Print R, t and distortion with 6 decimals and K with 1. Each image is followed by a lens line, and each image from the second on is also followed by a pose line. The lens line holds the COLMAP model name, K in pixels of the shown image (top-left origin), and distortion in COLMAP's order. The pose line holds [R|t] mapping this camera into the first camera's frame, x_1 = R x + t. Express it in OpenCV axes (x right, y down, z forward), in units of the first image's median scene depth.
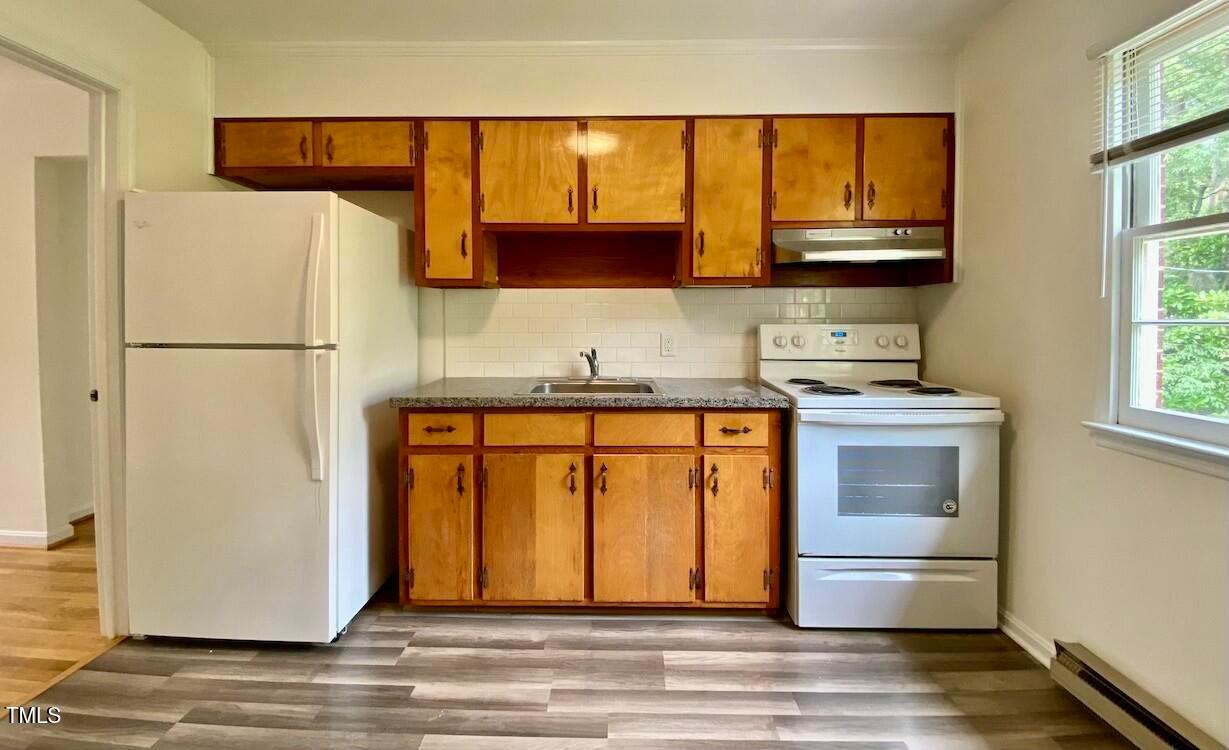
lens RADIAL K [[510.6, 0, 619.3], [0, 510.6, 323.5], [0, 0, 1]] dist [0.021190, -0.024856]
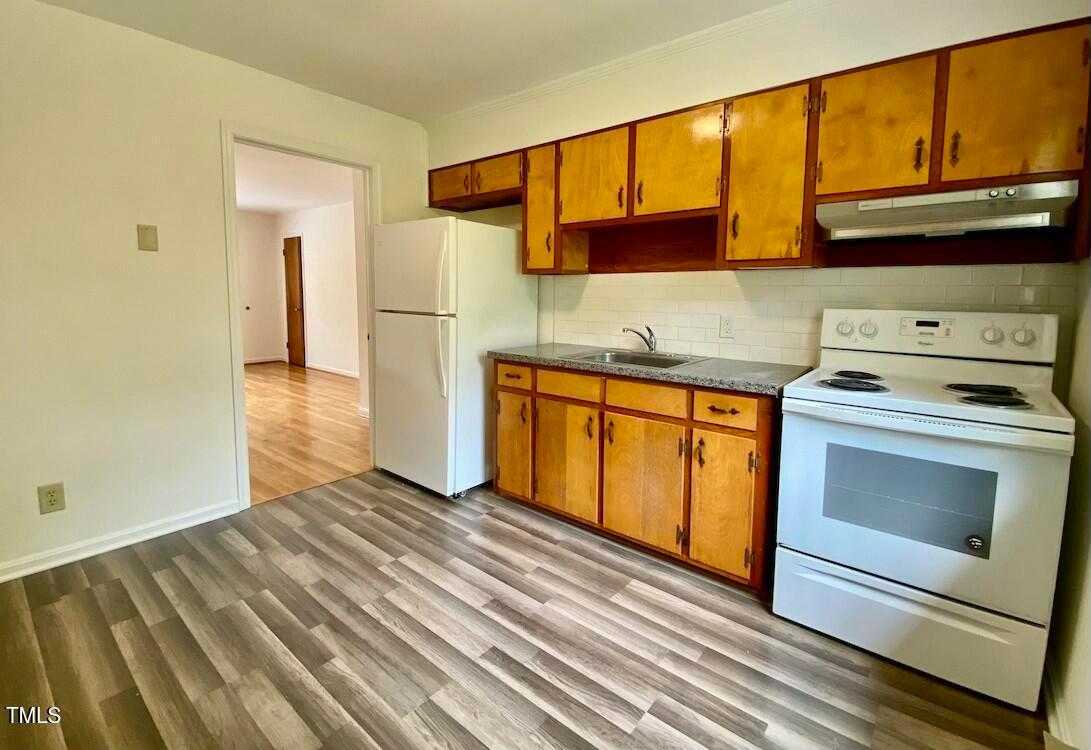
lens RADIAL K [[491.4, 0, 548.8], [0, 491.4, 337.5], [0, 0, 1]] dist [0.002483, -0.017115]
pose [[0.777327, 0.064061, -0.625826, 0.565841], [-0.017432, 0.996613, 0.080365, -0.011695], [0.628855, -0.051561, 0.775811, 0.011971]]
